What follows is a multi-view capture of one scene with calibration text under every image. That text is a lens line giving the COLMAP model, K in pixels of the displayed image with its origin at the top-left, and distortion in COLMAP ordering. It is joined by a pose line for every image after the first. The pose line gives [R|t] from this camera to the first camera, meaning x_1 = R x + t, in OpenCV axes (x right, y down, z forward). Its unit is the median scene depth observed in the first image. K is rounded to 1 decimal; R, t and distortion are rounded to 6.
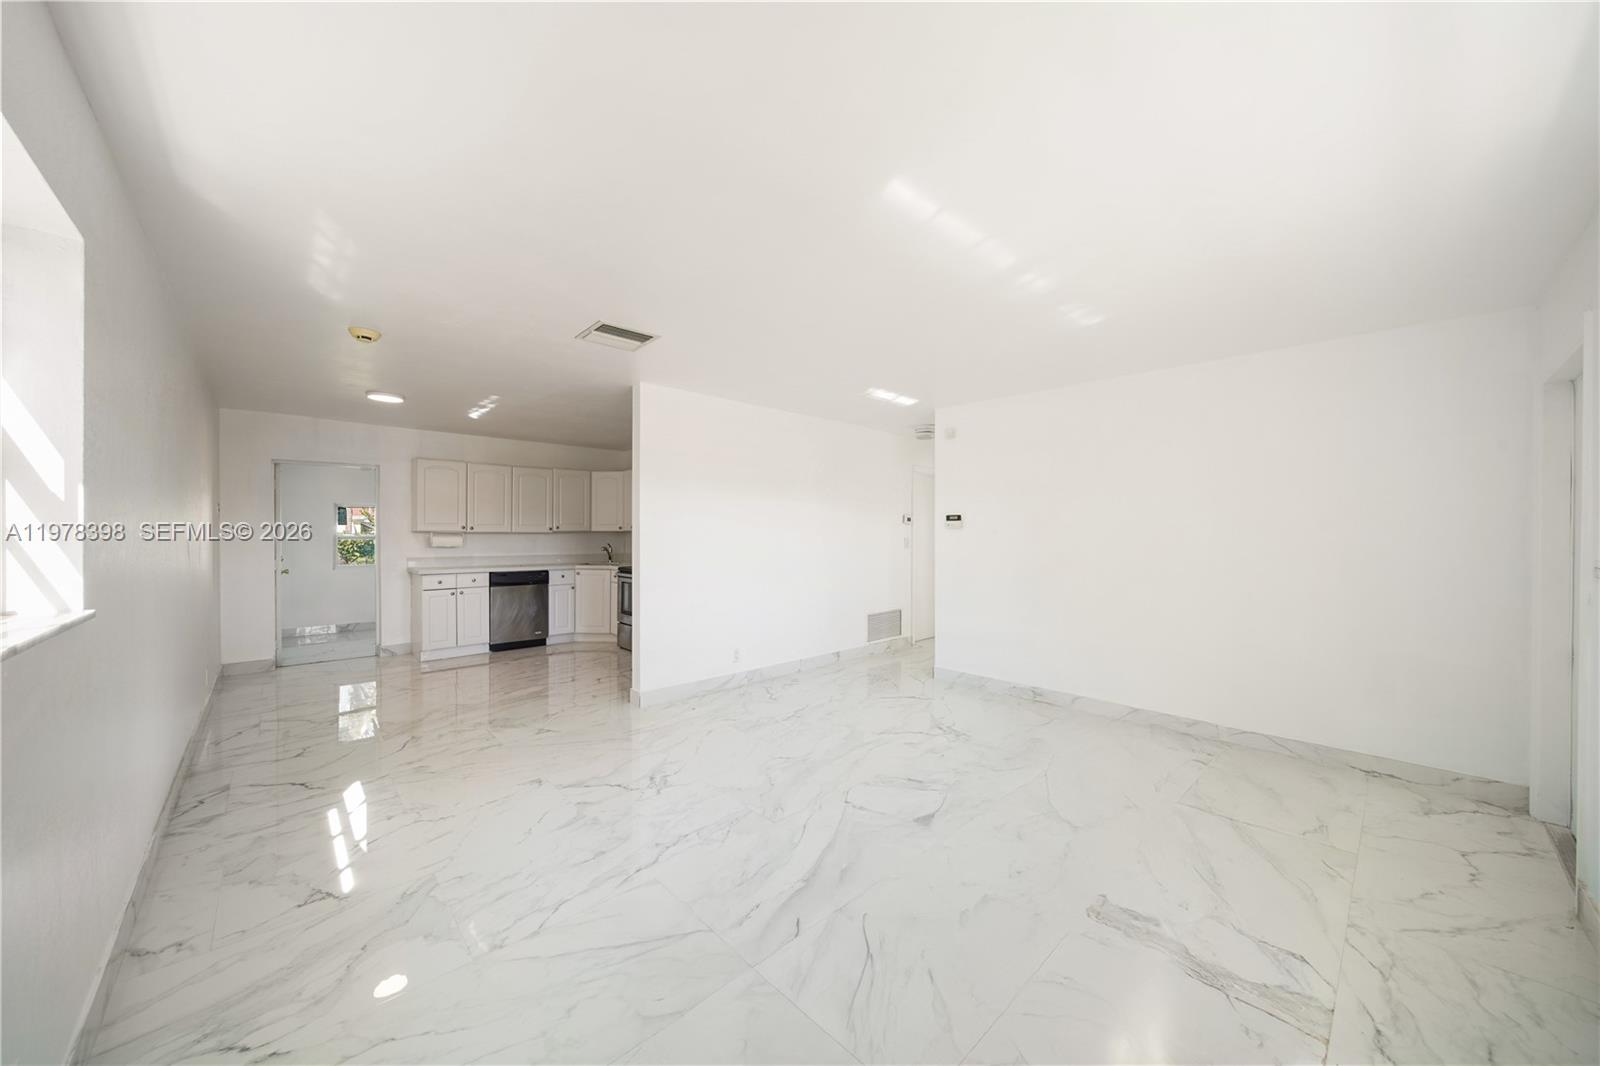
lens RADIAL K [[564.9, 0, 806.2], [0, 564.9, 536.1], [0, 0, 1]] dist [-0.000533, -0.000872]
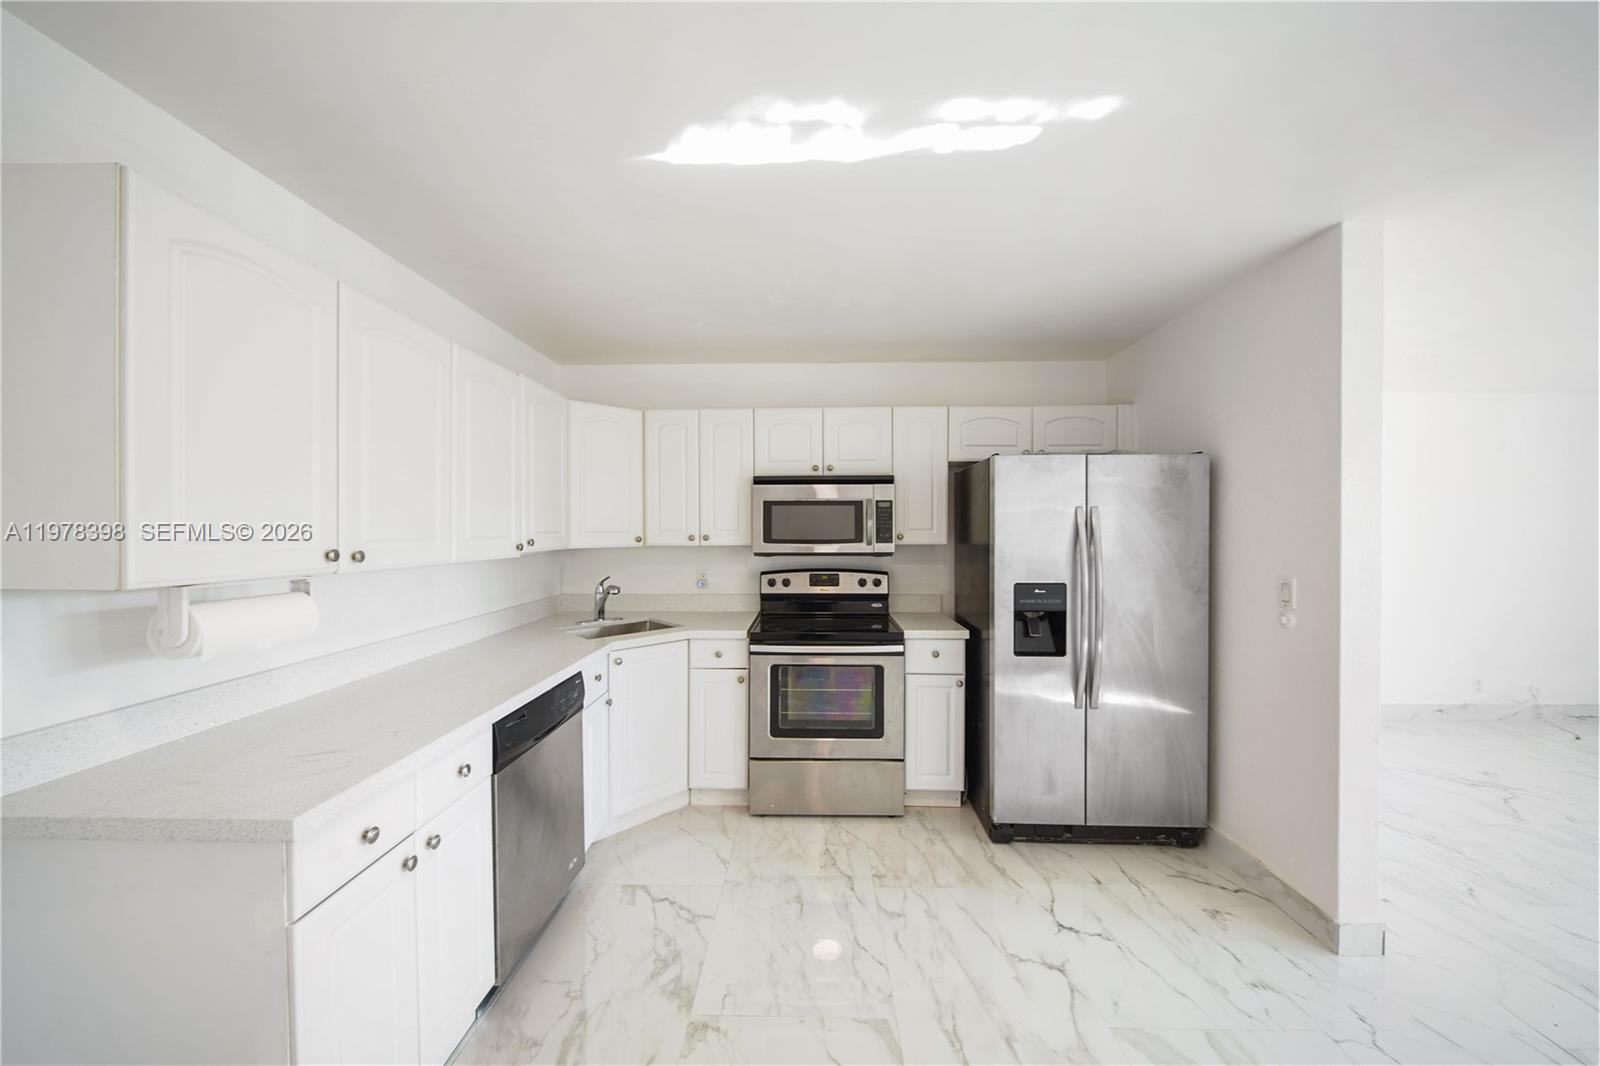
lens RADIAL K [[564.9, 0, 802.1], [0, 564.9, 529.4], [0, 0, 1]] dist [-0.000533, -0.000872]
pose [[0.702380, -0.008129, 0.711756, -0.631785], [0.010178, 0.999947, 0.001377, -0.024473], [-0.711729, 0.006277, 0.702426, 0.690274]]
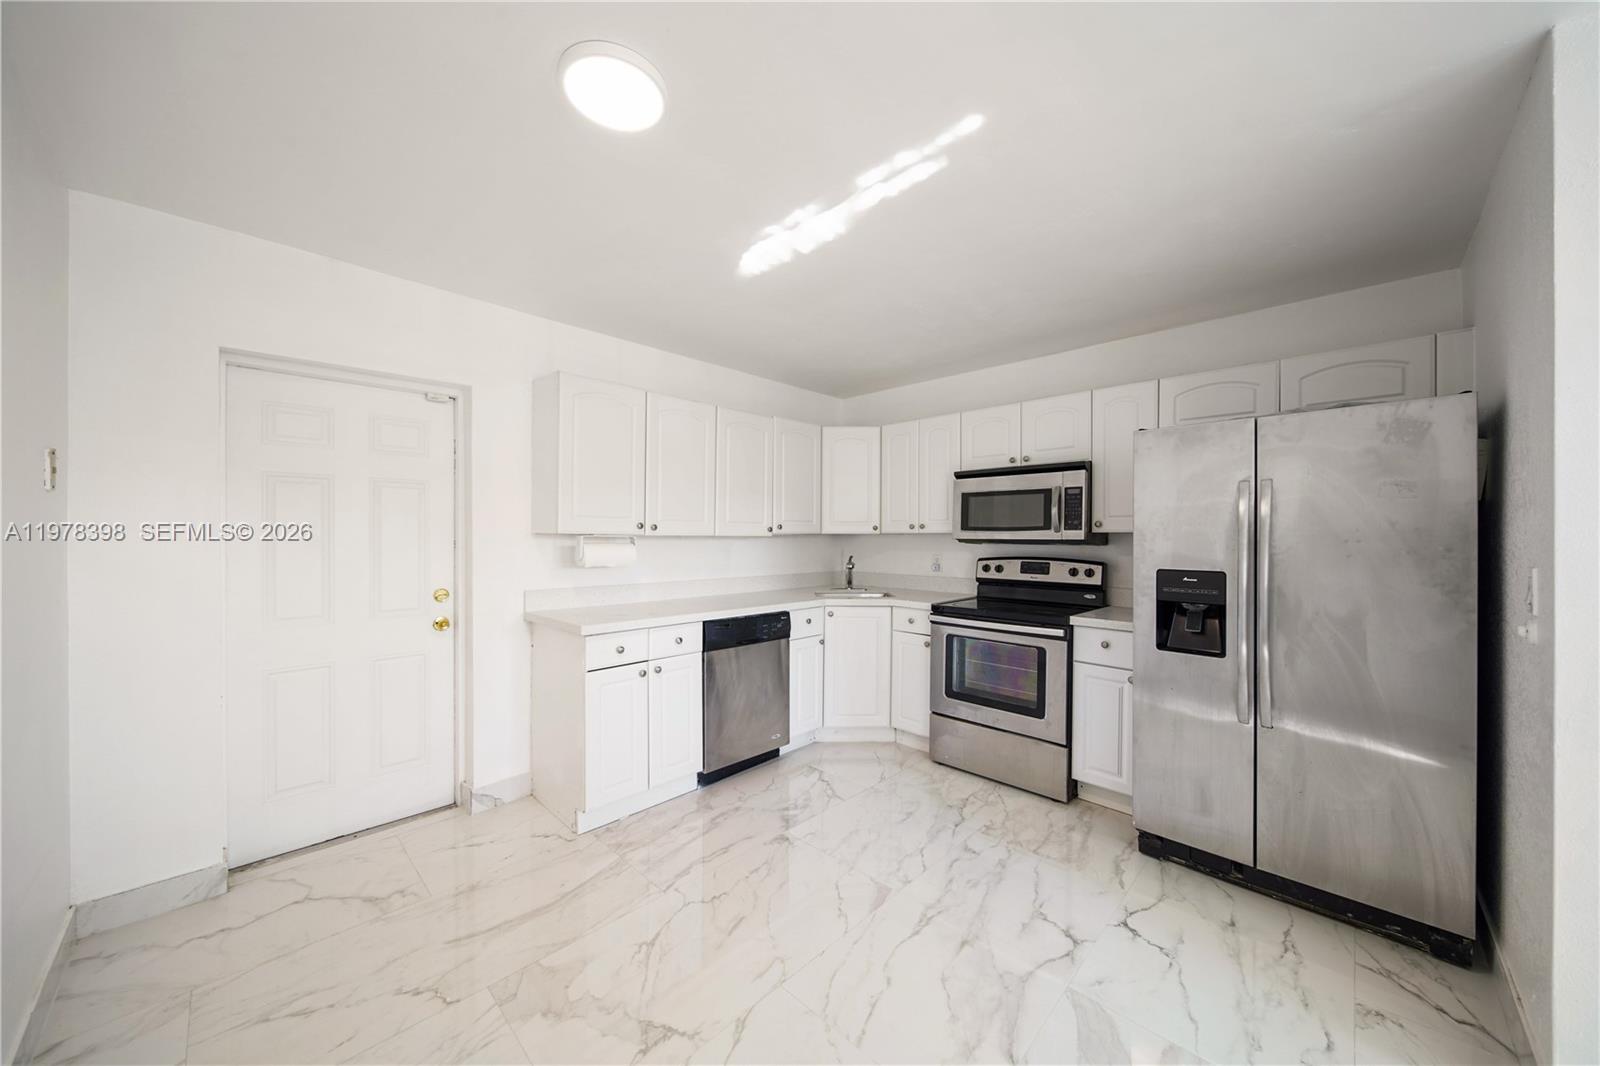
lens RADIAL K [[564.9, 0, 801.6], [0, 564.9, 533.7], [0, 0, 1]] dist [-0.000533, -0.000872]
pose [[0.999074, 0.000635, 0.043011, -0.487412], [-0.000212, 0.999951, -0.009855, -0.003793], [-0.043015, 0.009836, 0.999026, 0.513299]]
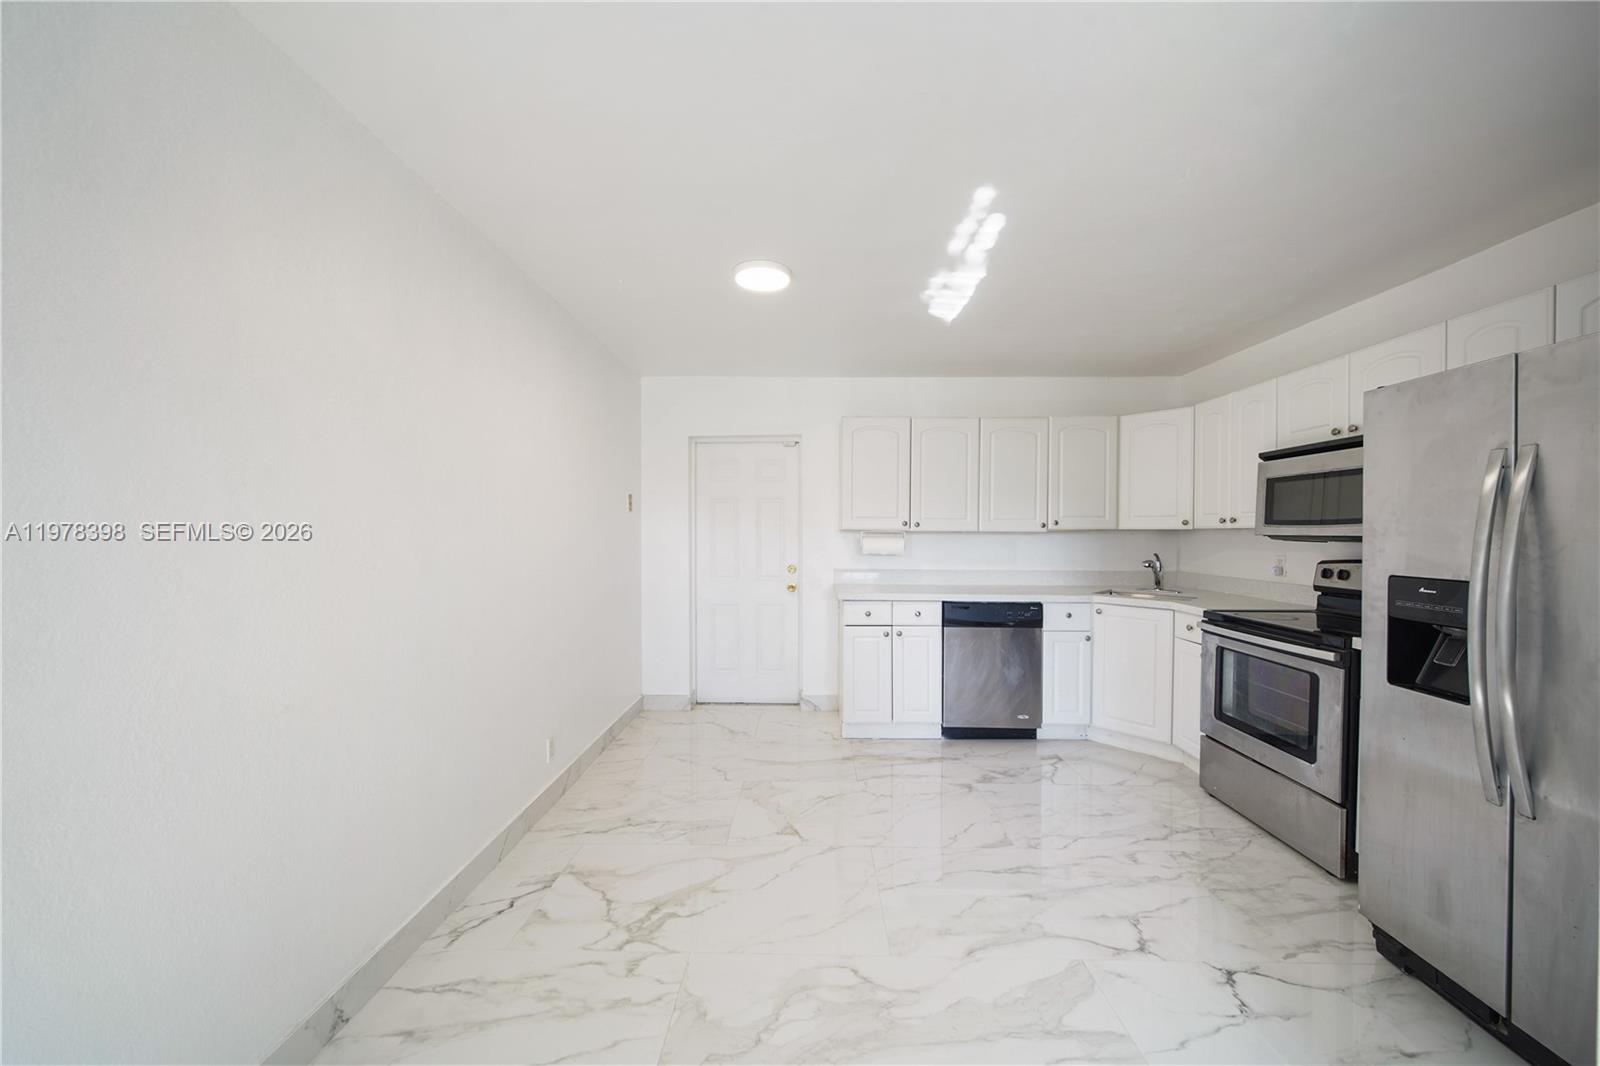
lens RADIAL K [[564.9, 0, 797.0], [0, 564.9, 533.5], [0, 0, 1]] dist [-0.000533, -0.000872]
pose [[0.711212, 0.002210, -0.702974, -0.257394], [-0.005350, 0.999983, -0.002269, -0.002293], [0.702957, 0.005375, 0.711212, 0.477324]]
